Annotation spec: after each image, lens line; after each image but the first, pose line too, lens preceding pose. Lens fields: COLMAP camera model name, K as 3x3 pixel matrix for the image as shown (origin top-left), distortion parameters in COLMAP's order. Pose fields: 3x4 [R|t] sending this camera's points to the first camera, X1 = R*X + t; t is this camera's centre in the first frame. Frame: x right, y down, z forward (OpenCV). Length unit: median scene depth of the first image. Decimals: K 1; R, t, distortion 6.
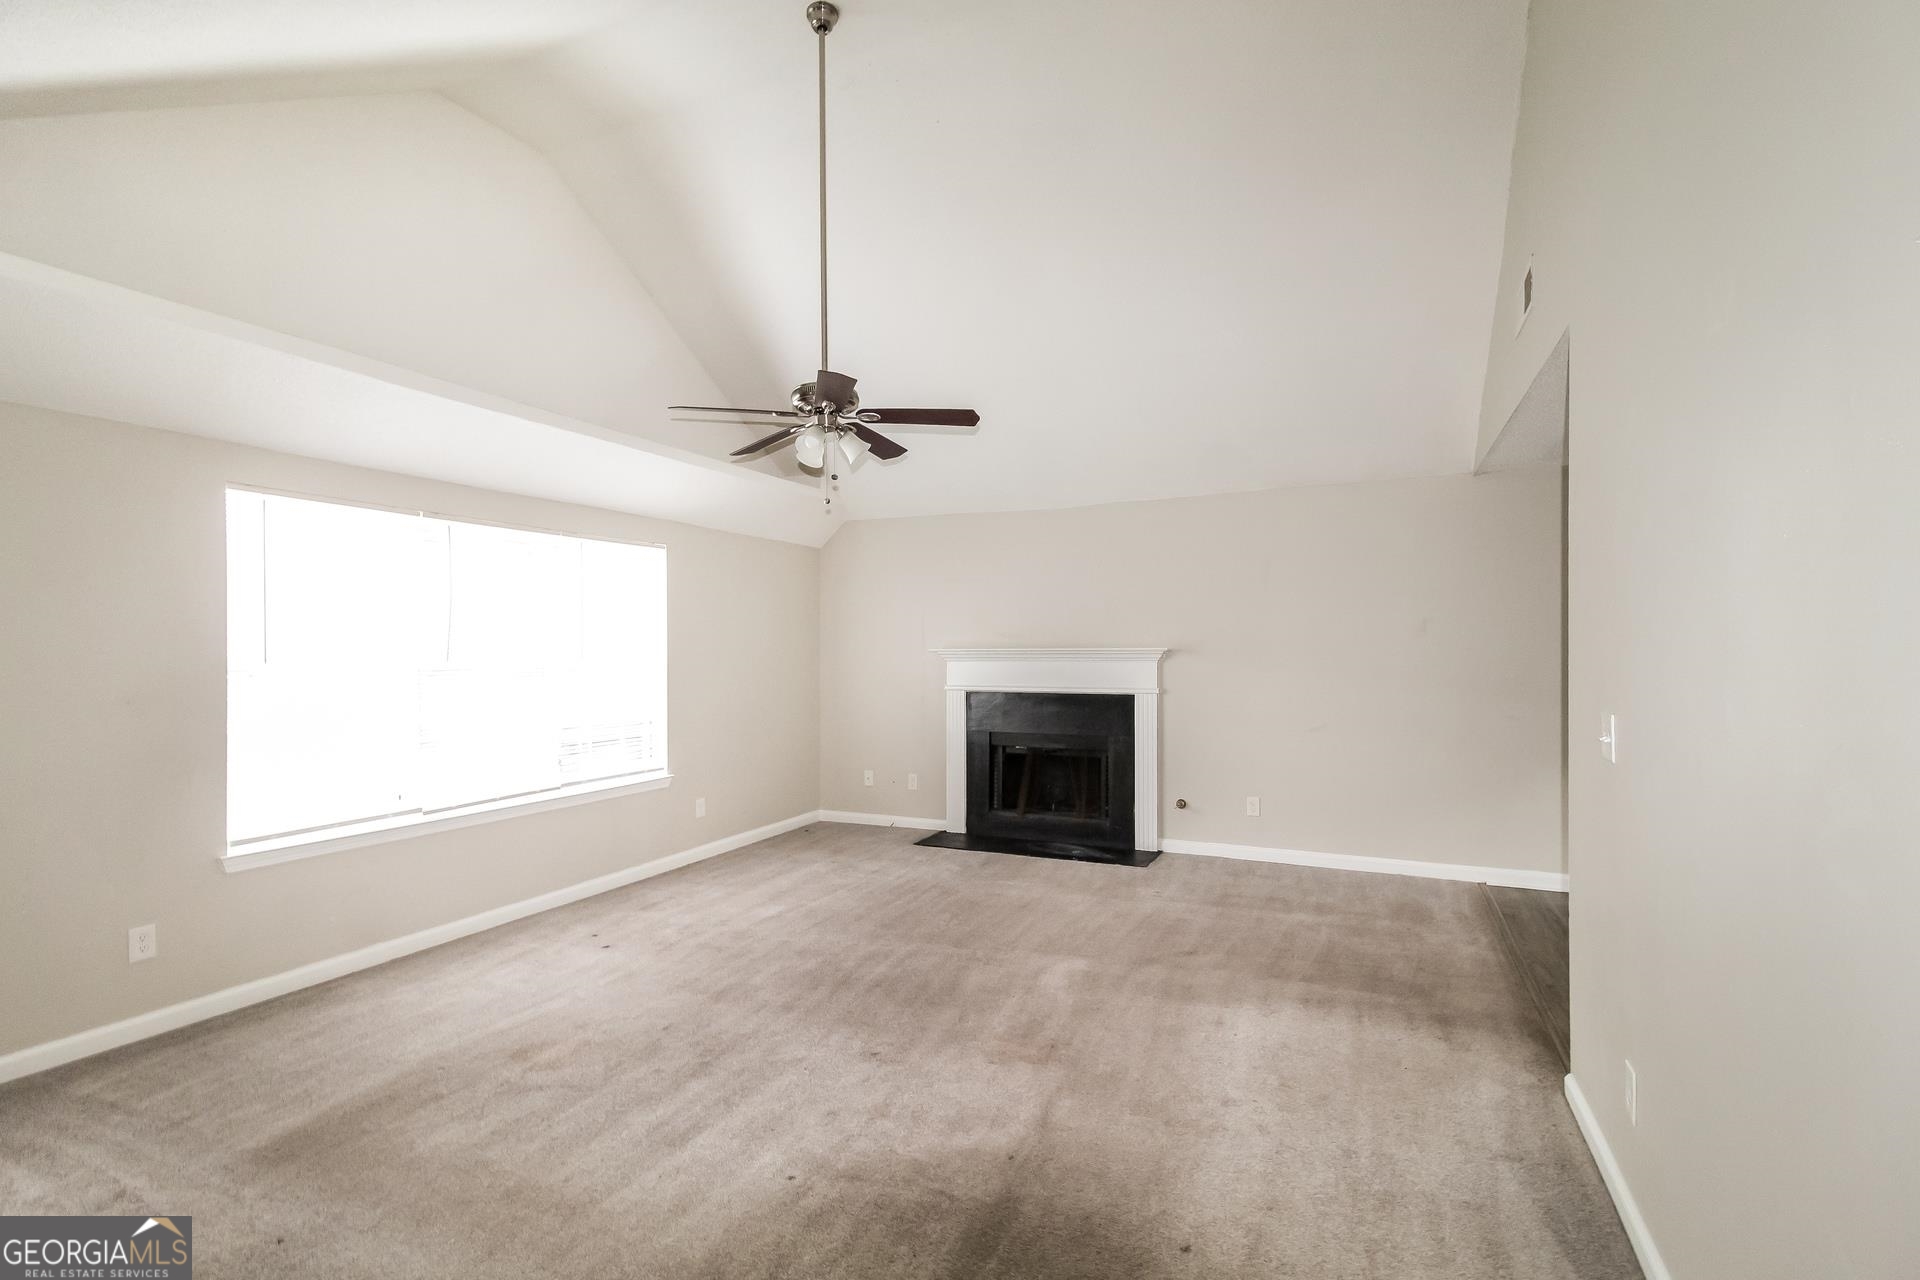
lens RADIAL K [[903.6, 0, 955.7], [0, 903.6, 650.3], [0, 0, 1]] dist [0.005356, -0.003498]
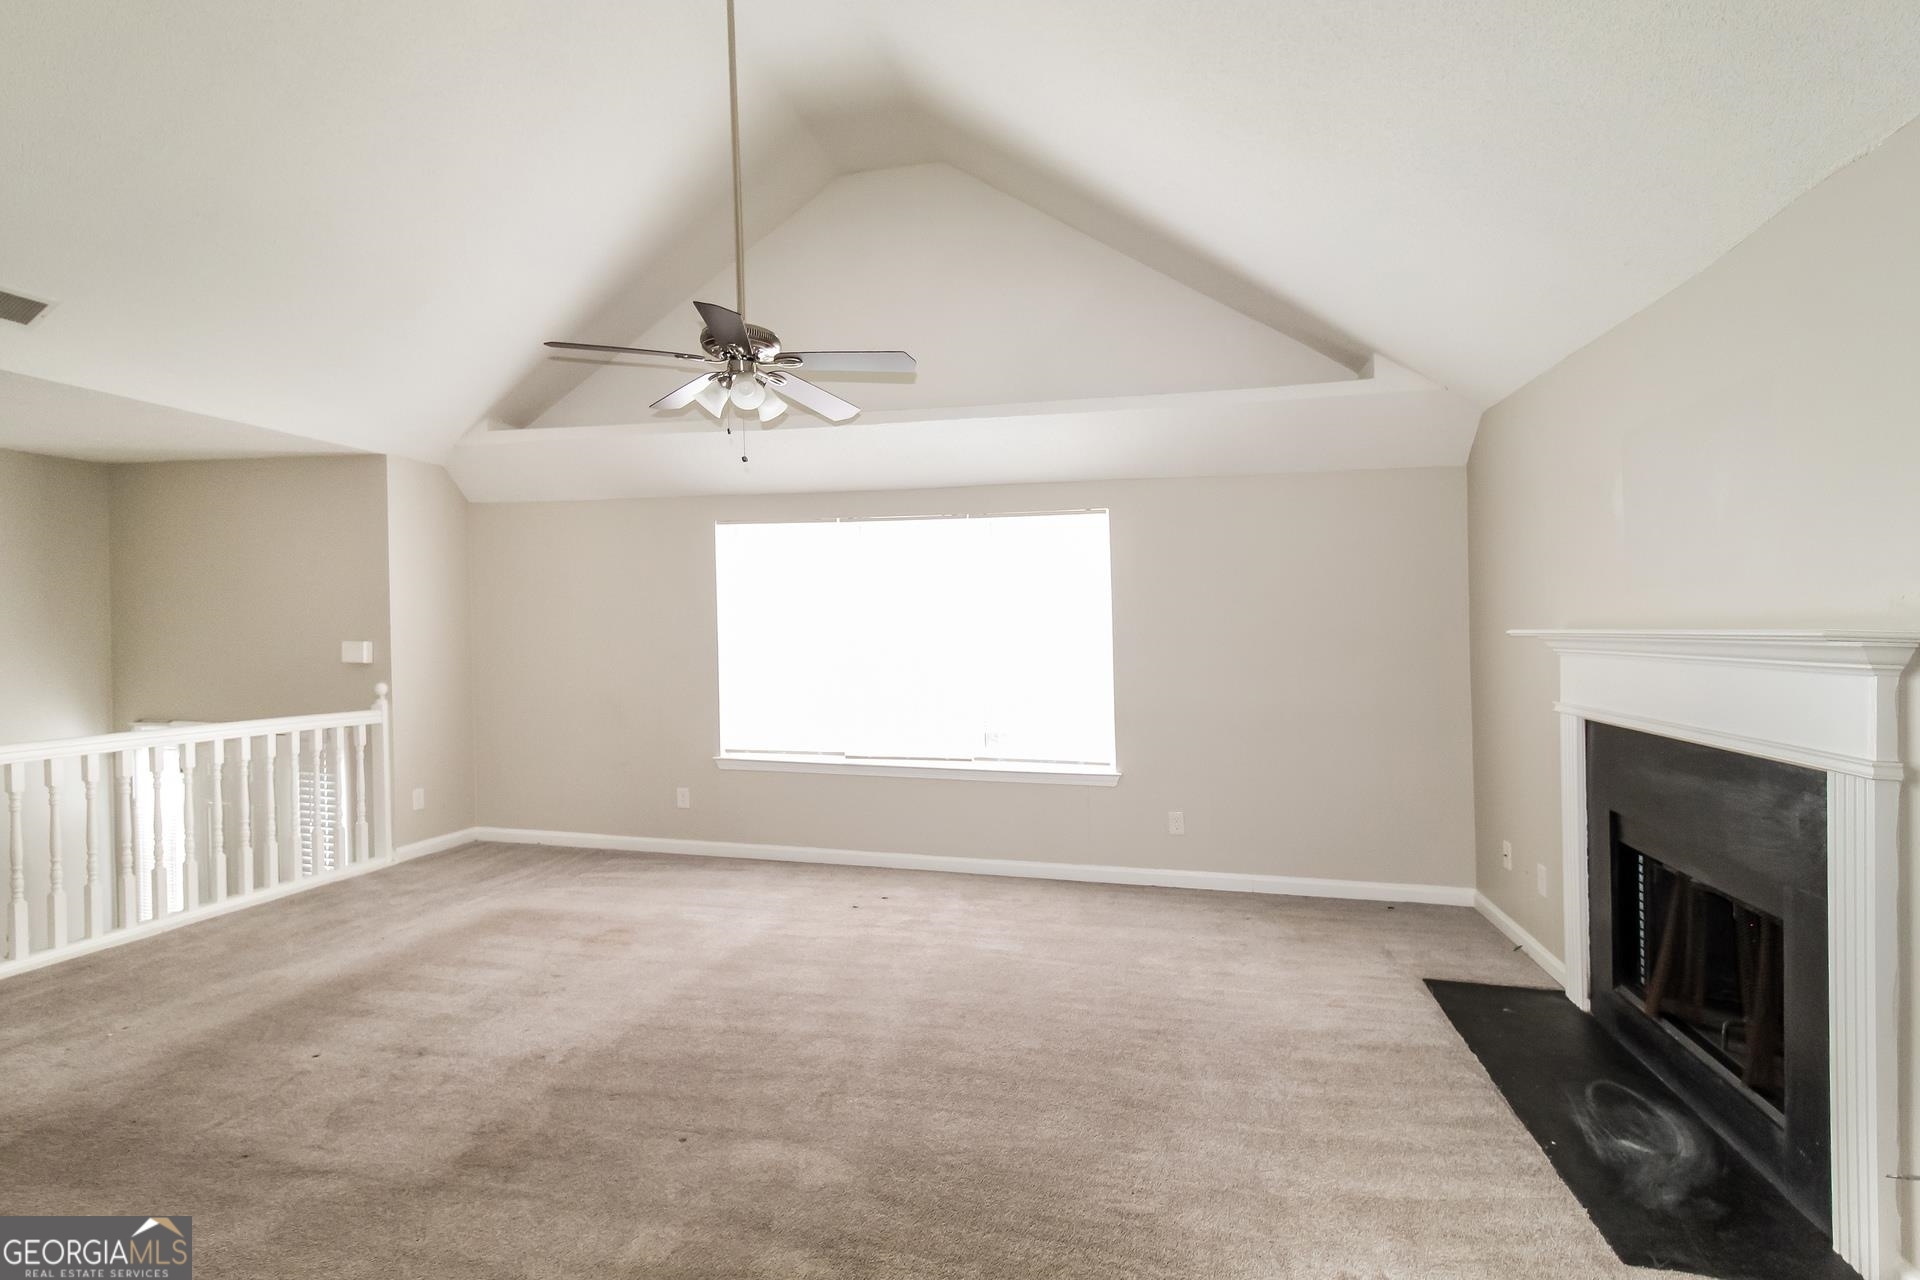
lens RADIAL K [[903.6, 0, 964.8], [0, 903.6, 636.4], [0, 0, 1]] dist [0.005356, -0.003498]
pose [[0.183091, 0.012461, -0.983017, 0.608395], [-0.003146, 0.999922, 0.012089, -0.003572], [0.983091, 0.000879, 0.183116, 0.835568]]
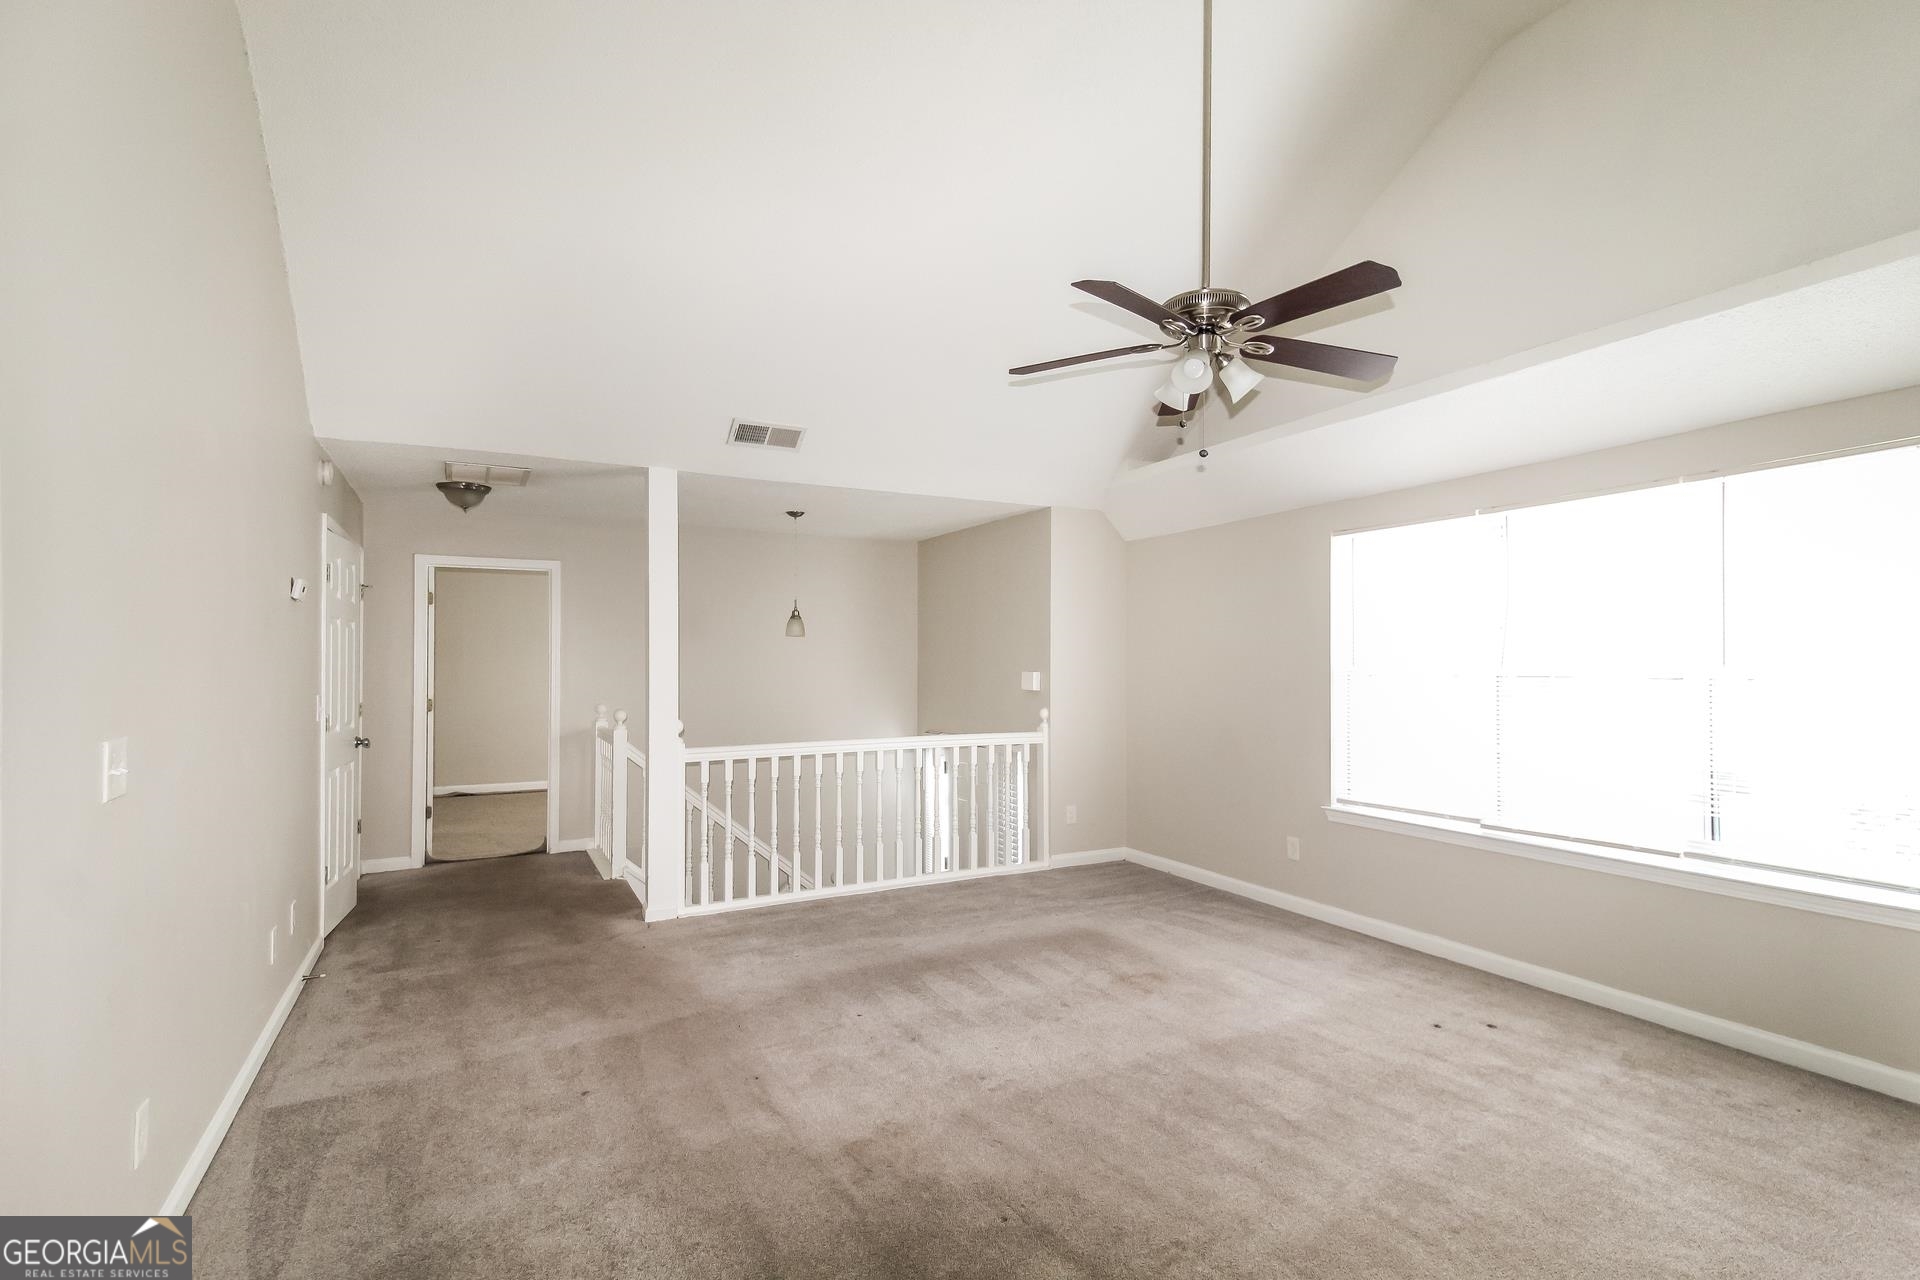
lens RADIAL K [[925.0, 0, 976.9], [0, 925.0, 680.1], [0, 0, 1]] dist [0.028790, -0.002521]
pose [[-0.612155, 0.022640, -0.790414, 0.457968], [0.007498, 0.999711, 0.022828, -0.000219], [0.790703, 0.008047, -0.612148, 1.059041]]
